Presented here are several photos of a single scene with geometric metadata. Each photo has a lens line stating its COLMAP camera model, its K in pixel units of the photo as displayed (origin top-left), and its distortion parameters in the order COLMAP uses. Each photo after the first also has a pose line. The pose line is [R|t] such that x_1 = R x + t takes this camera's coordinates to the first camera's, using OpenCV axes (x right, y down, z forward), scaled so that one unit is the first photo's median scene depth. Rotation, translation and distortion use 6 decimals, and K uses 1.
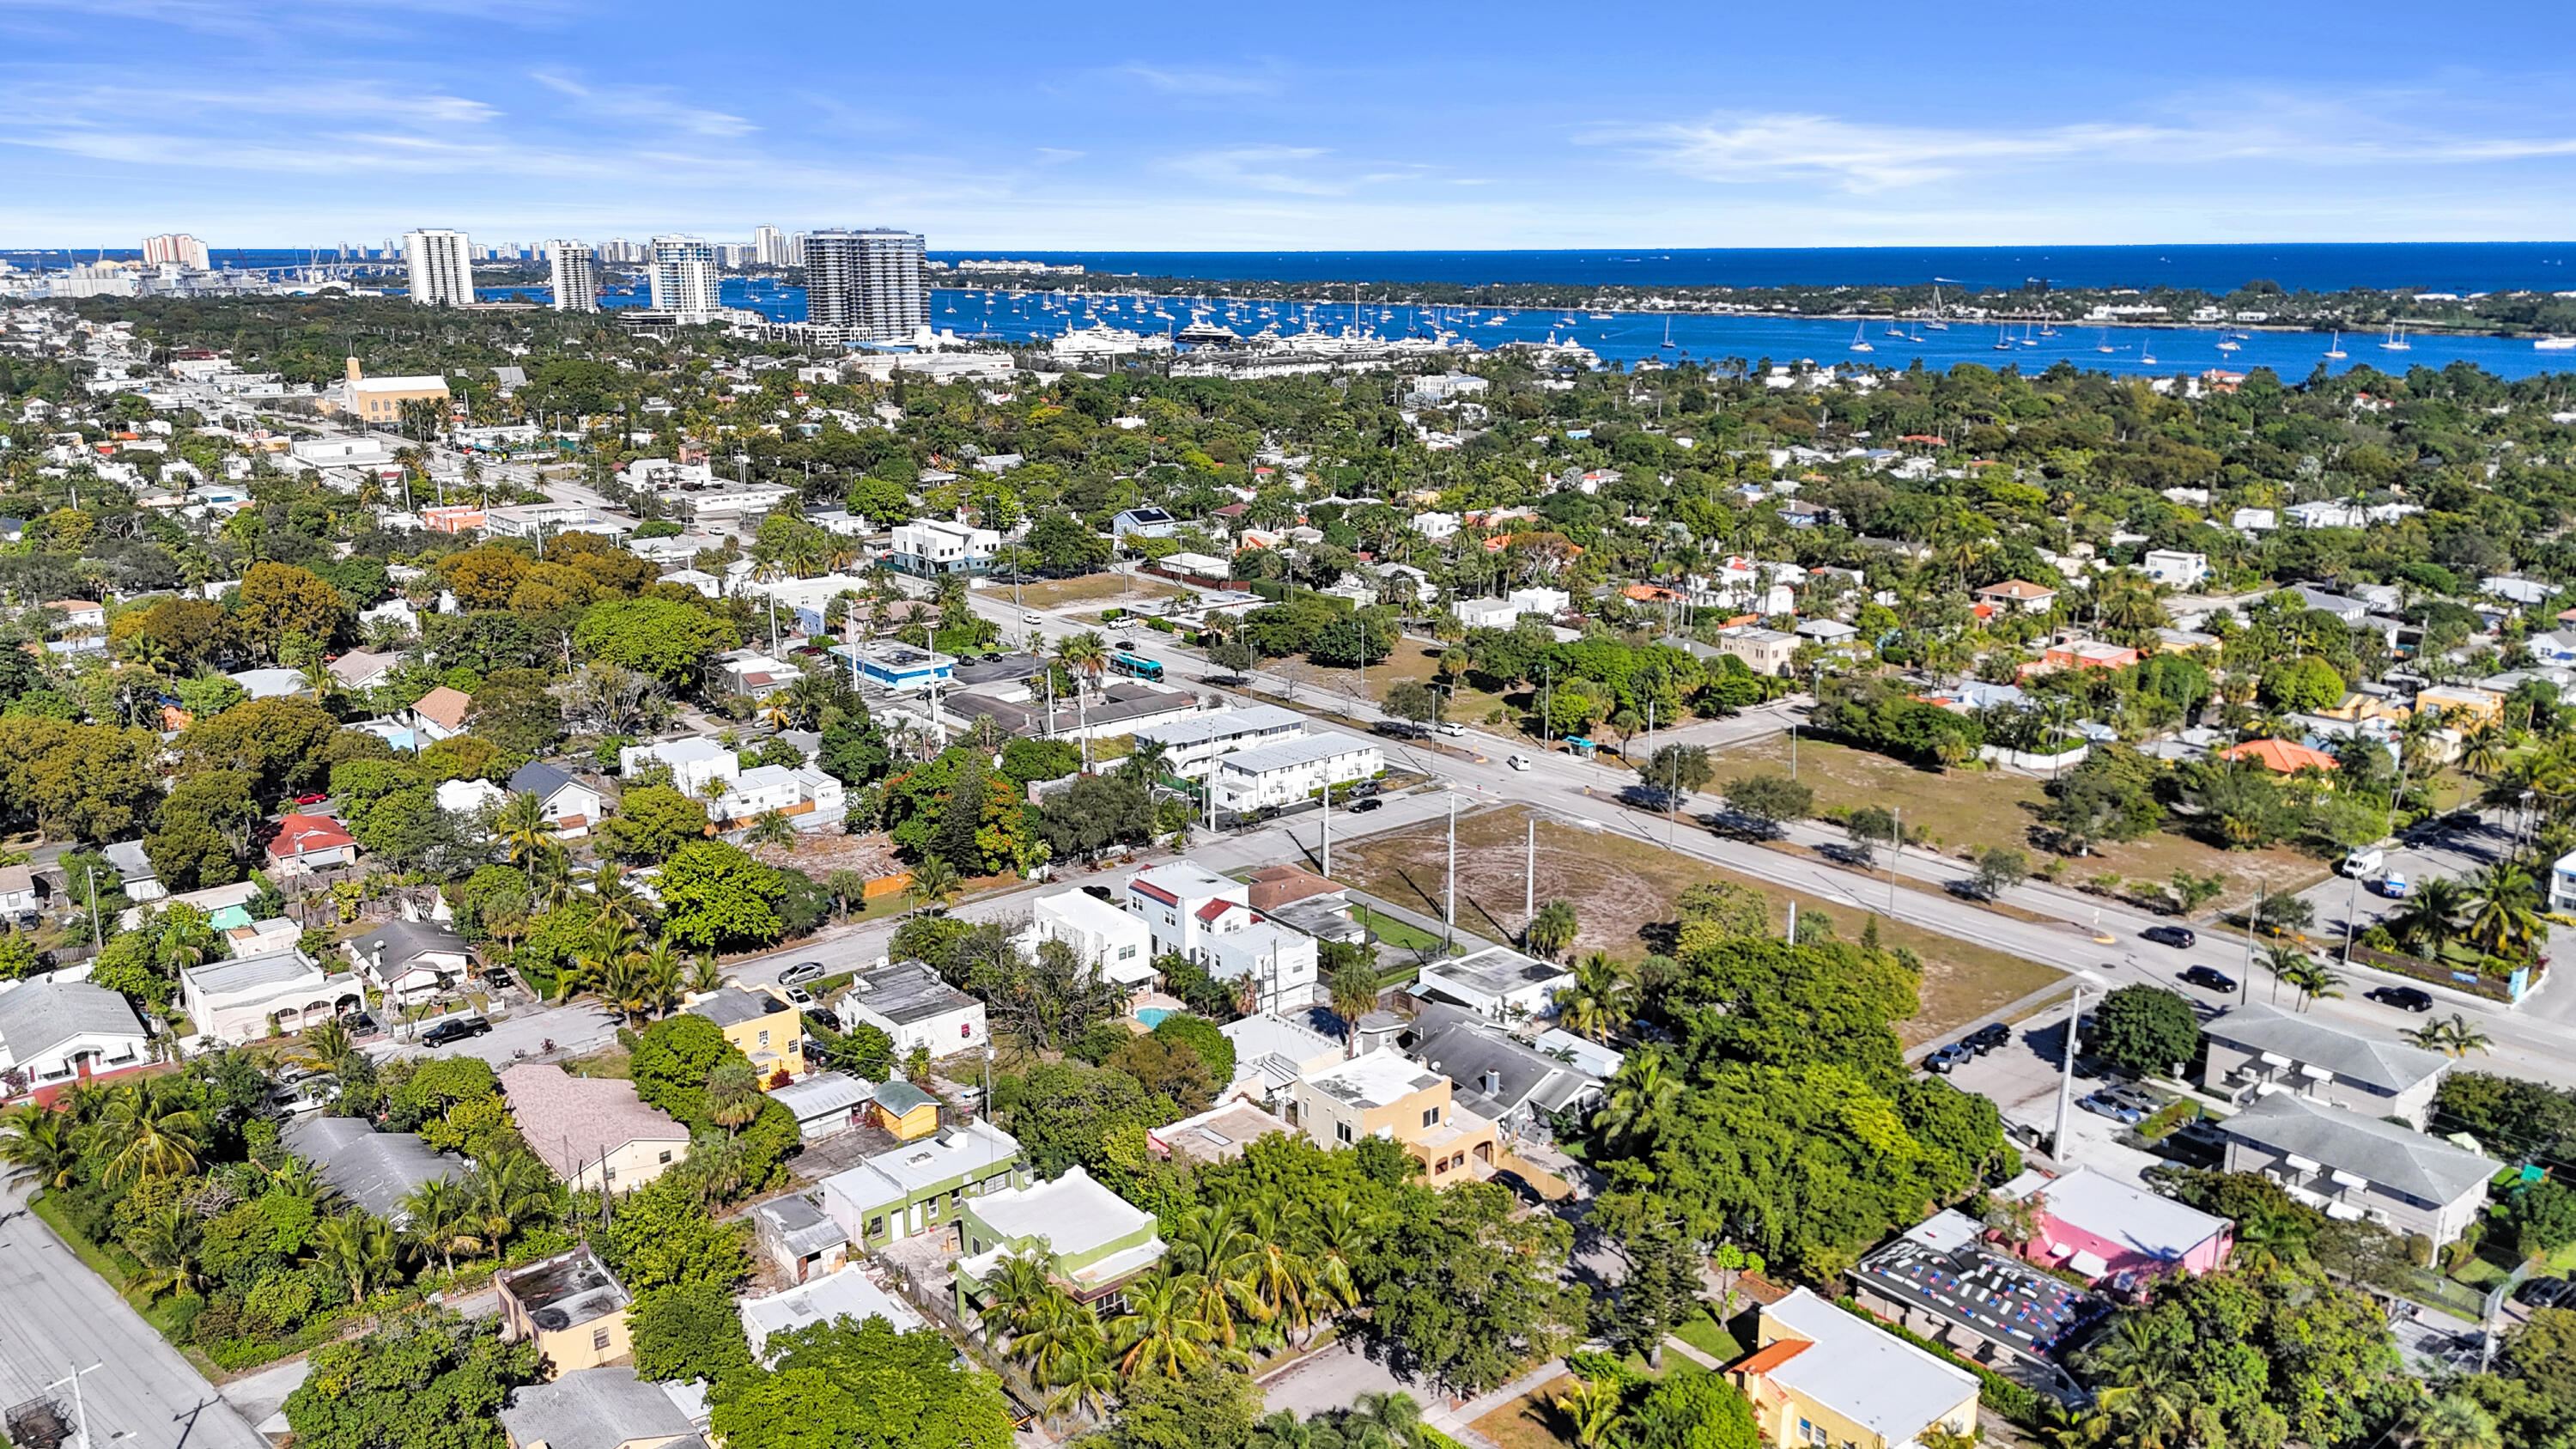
lens RADIAL K [[1909.3, 0, 1295.6], [0, 1909.3, 719.4], [0, 0, 1]] dist [0.084731, -0.083542]
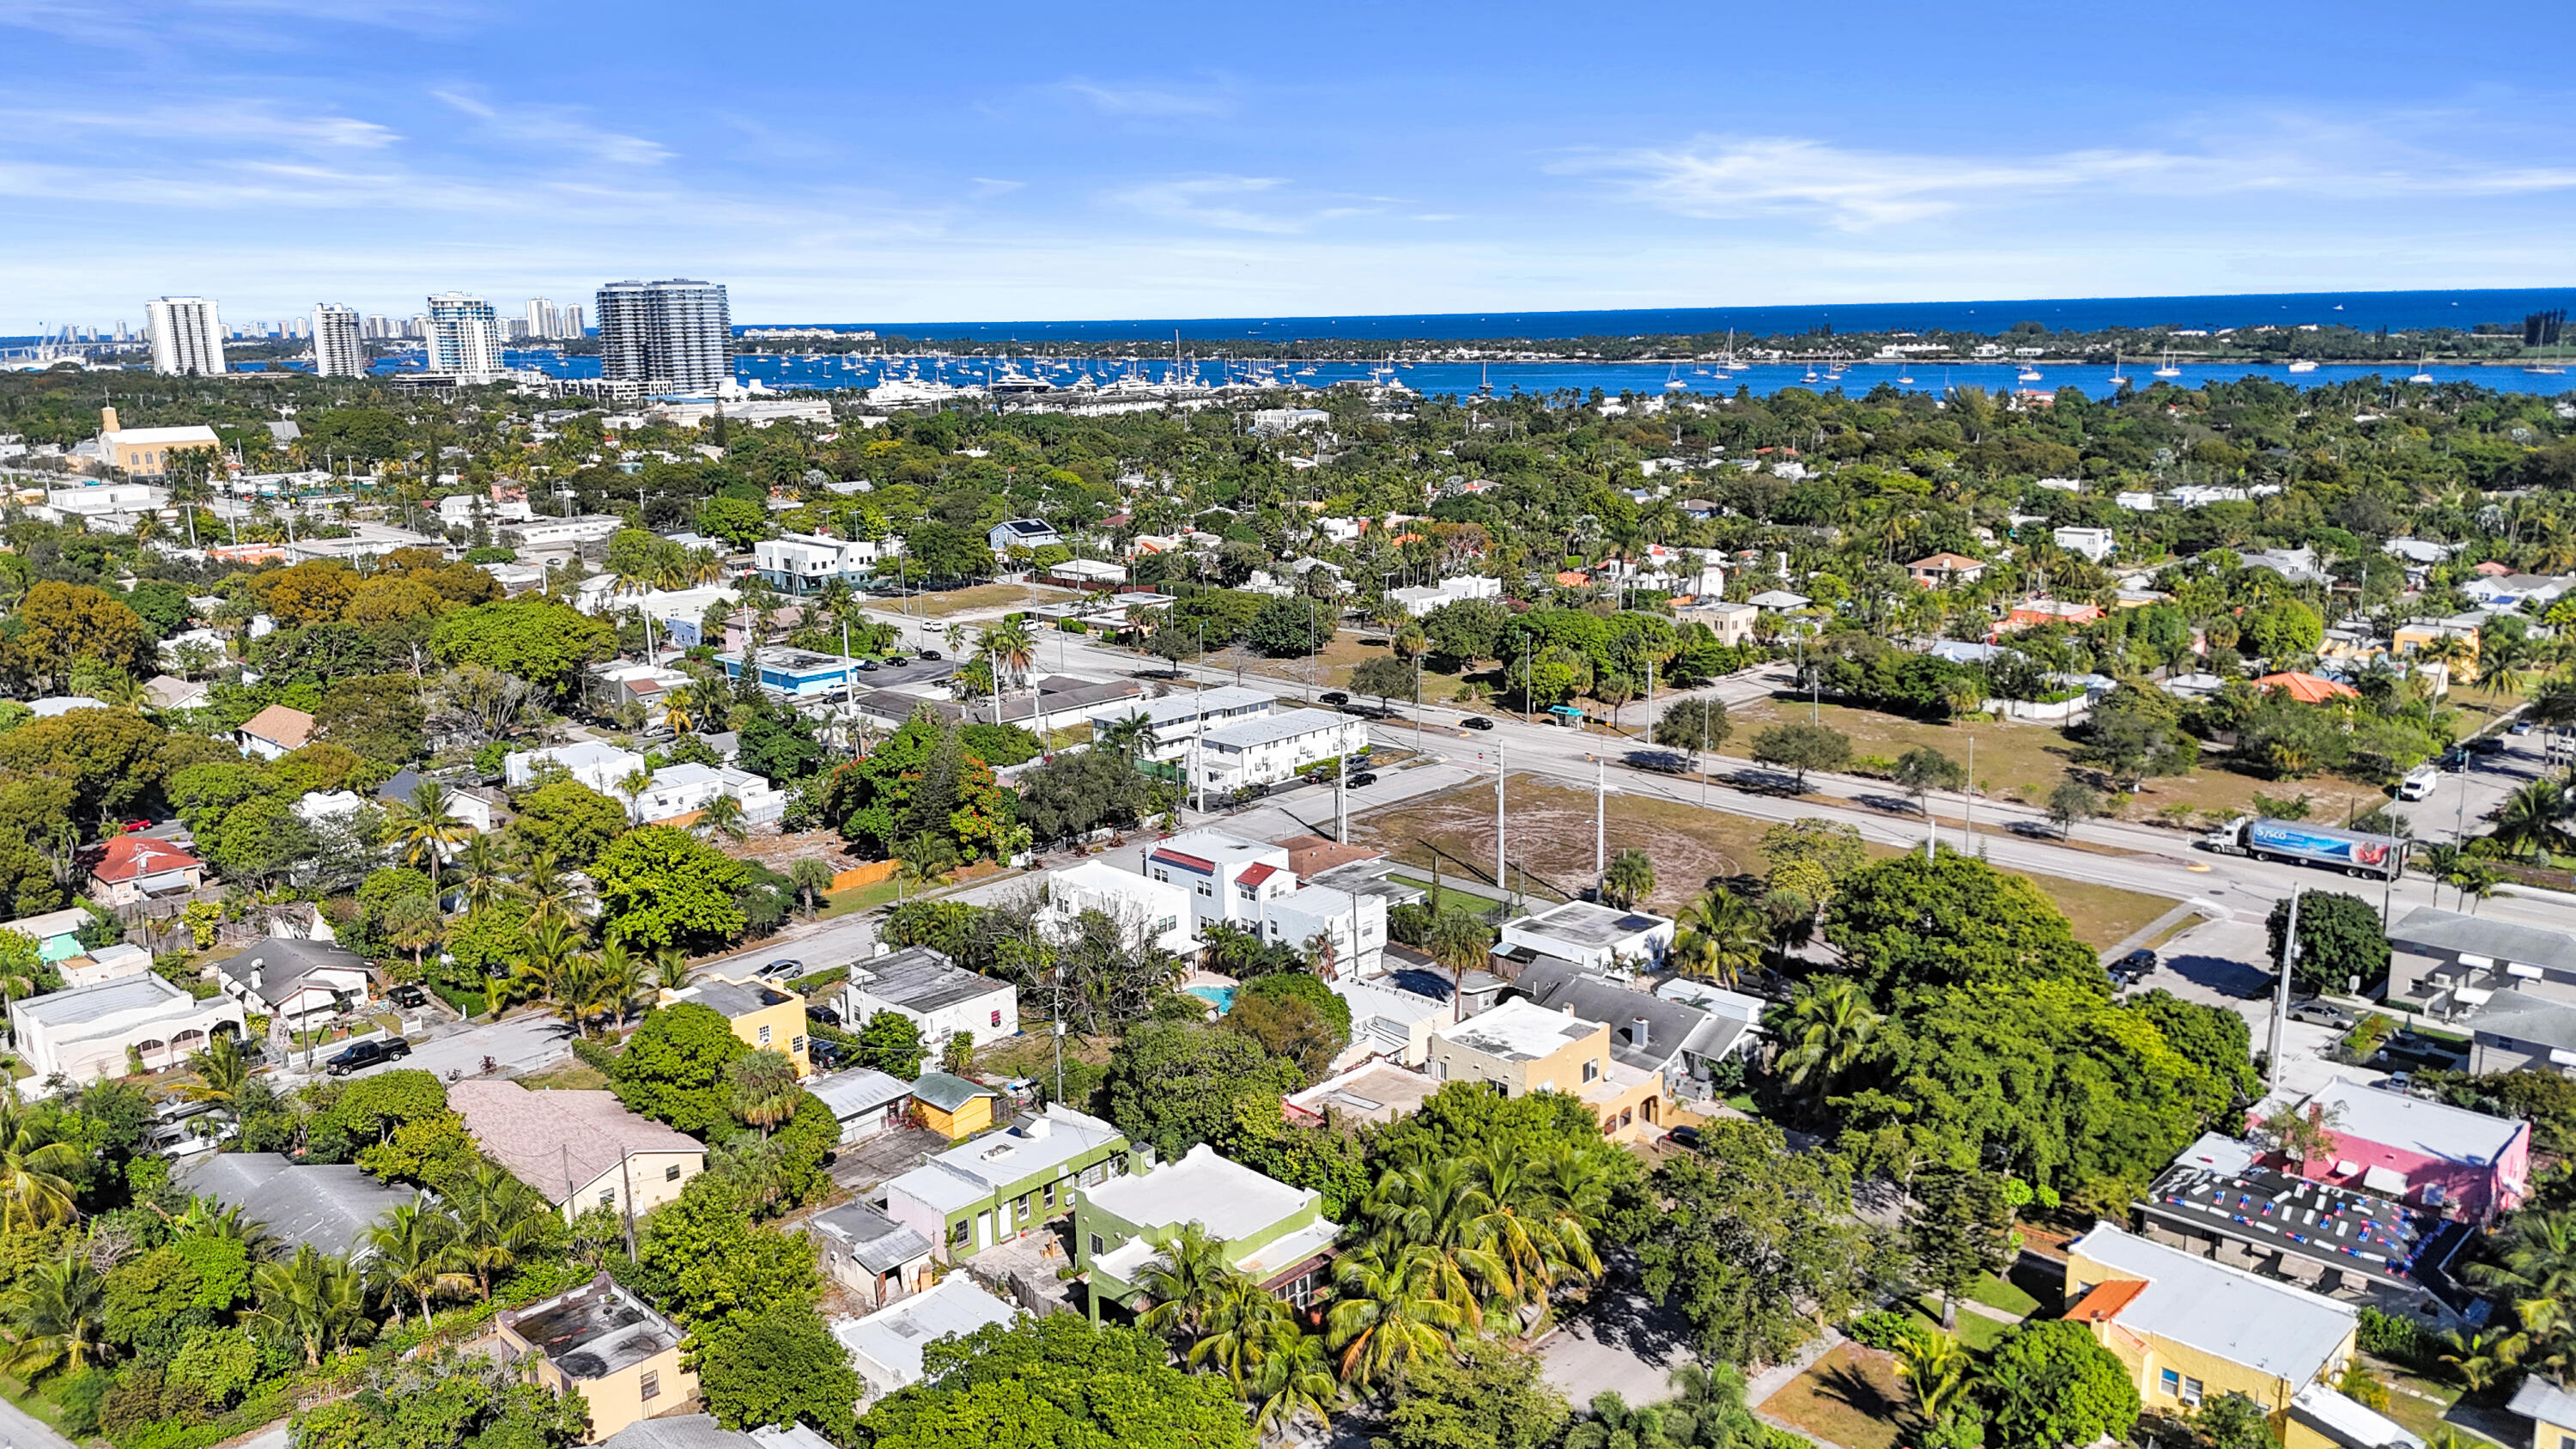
lens RADIAL K [[1909.3, 0, 1295.6], [0, 1909.3, 719.4], [0, 0, 1]] dist [0.084731, -0.083542]
pose [[0.993843, -0.038368, 0.103940, -0.096570], [0.042017, 0.998567, -0.033139, 0.049657], [-0.102520, 0.037302, 0.994031, 0.104476]]
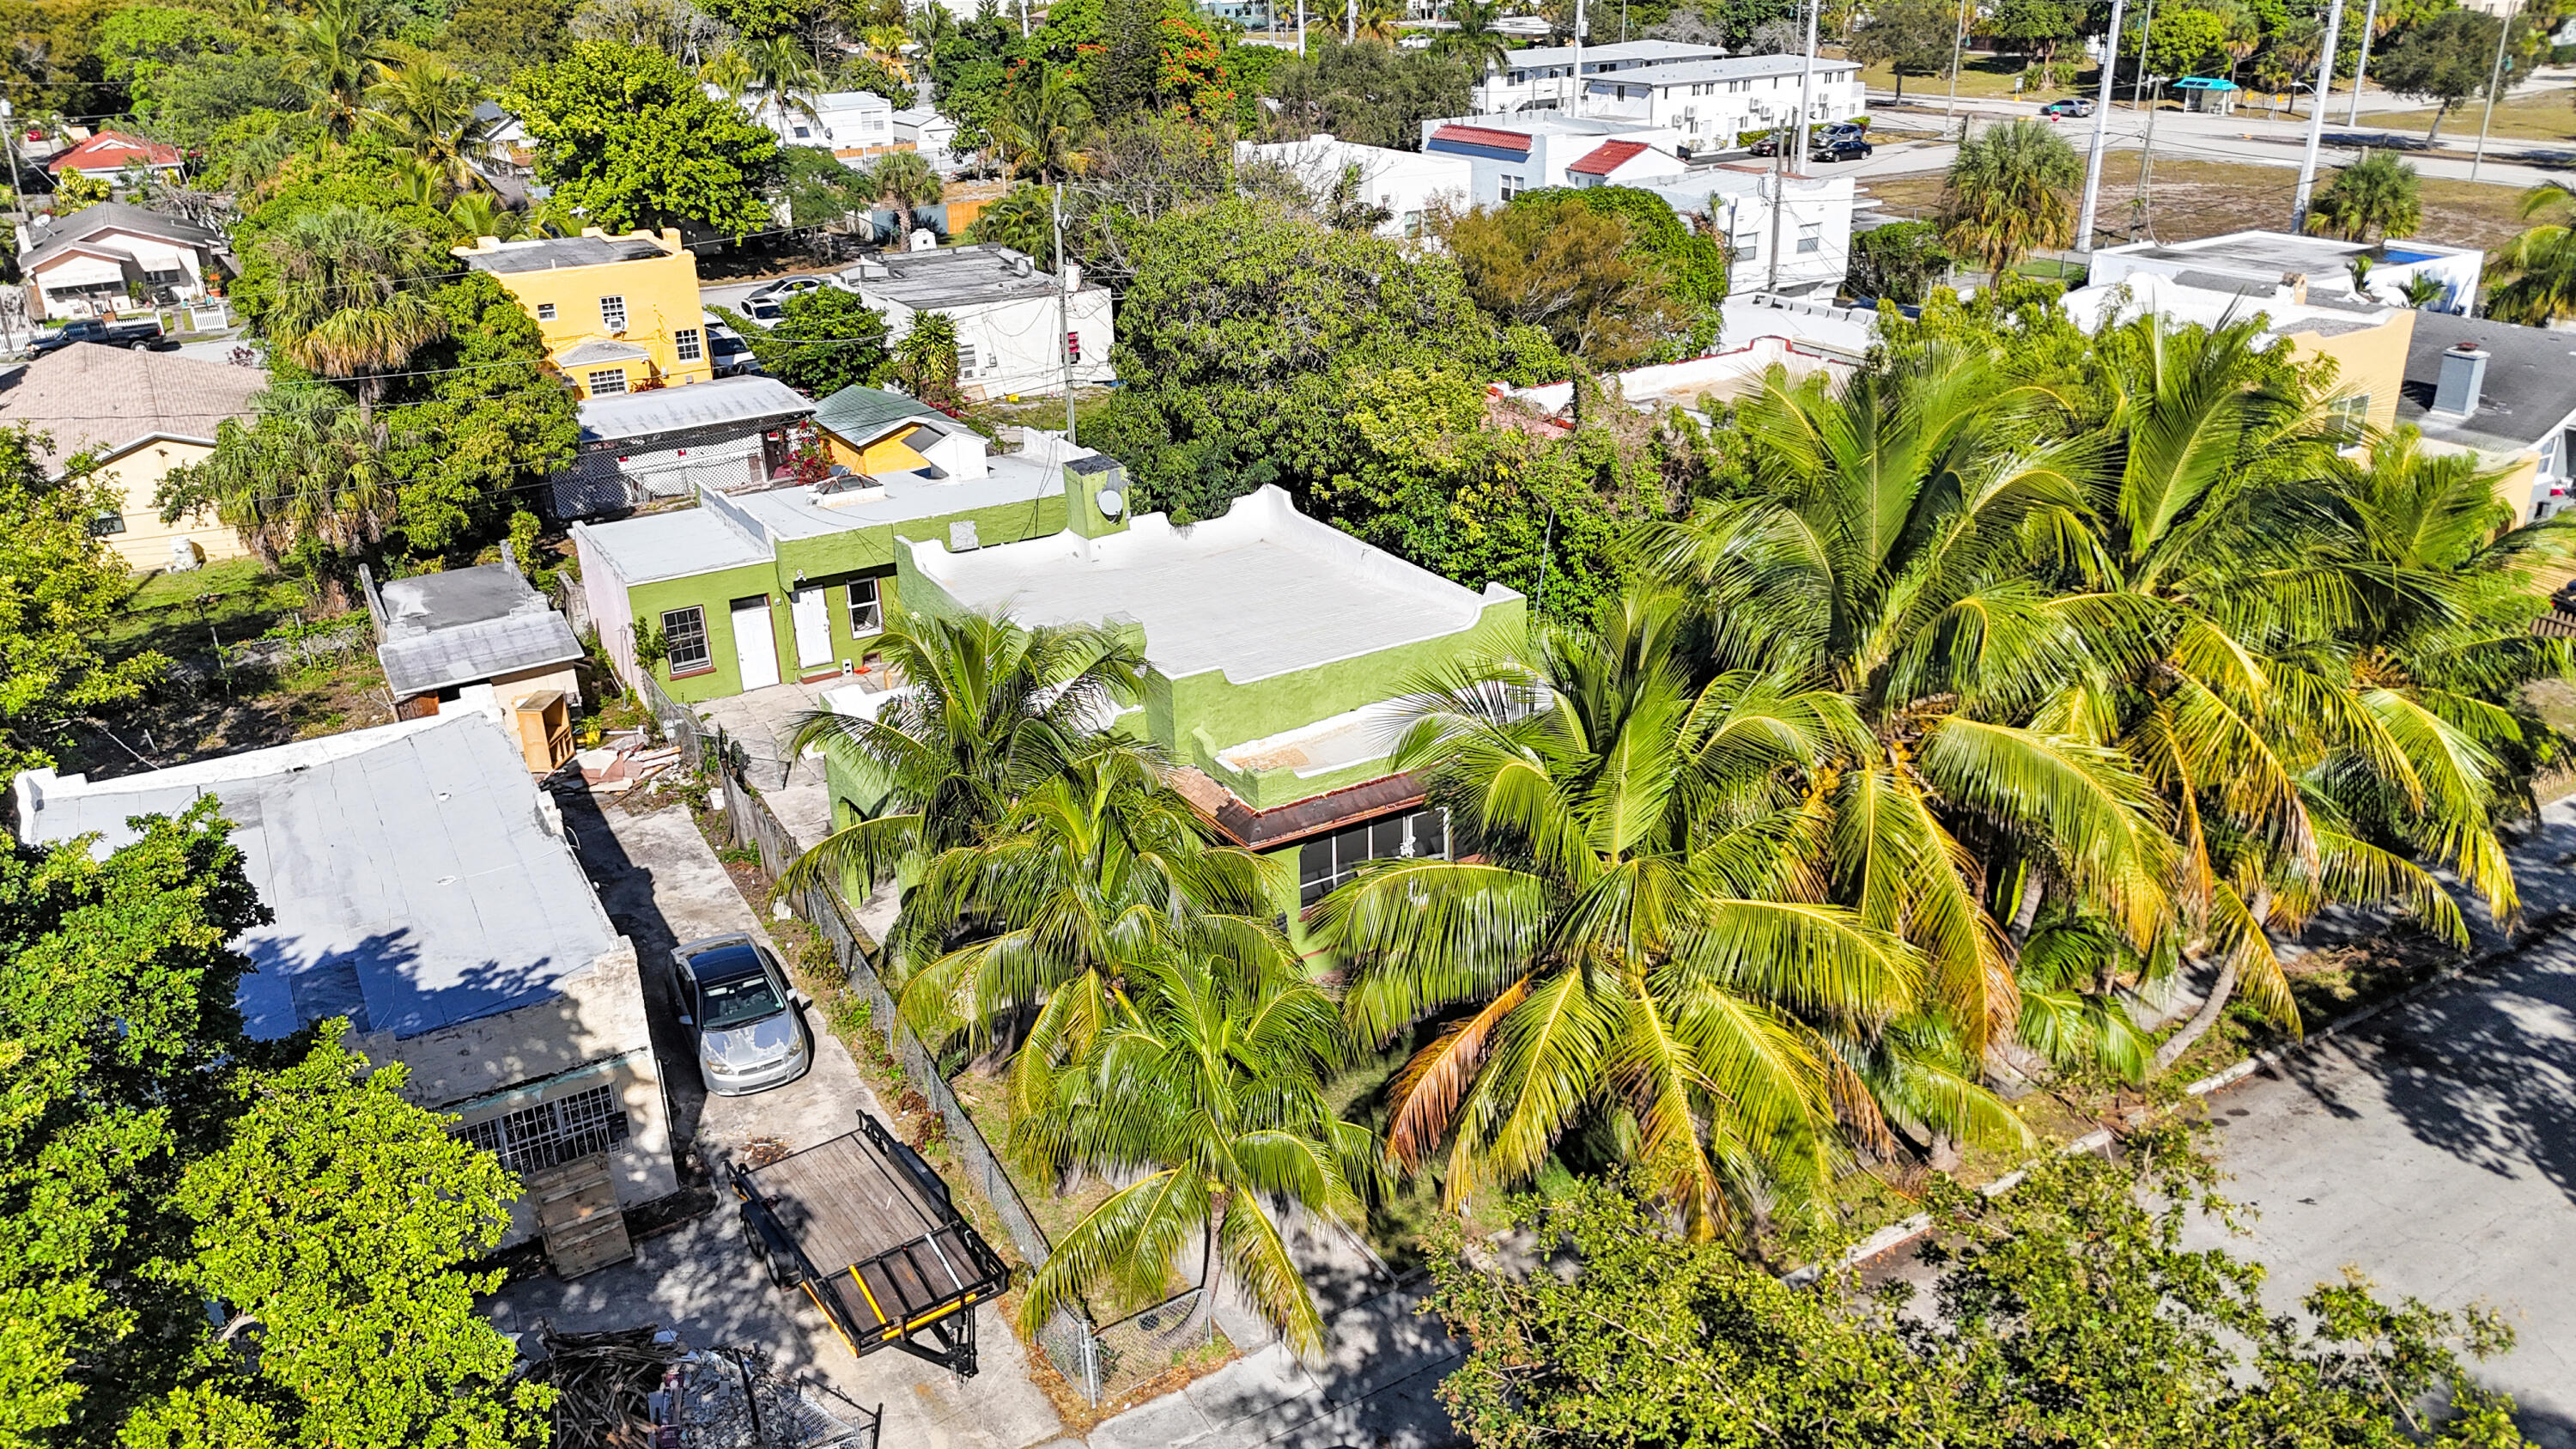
lens RADIAL K [[1901.5, 0, 1294.9], [0, 1901.5, 715.7], [0, 0, 1]] dist [0.089441, -0.086663]
pose [[0.988755, 0.040518, -0.143952, -0.038852], [-0.018612, 0.988453, 0.150381, 0.141145], [0.148383, -0.146011, 0.978092, 0.430854]]
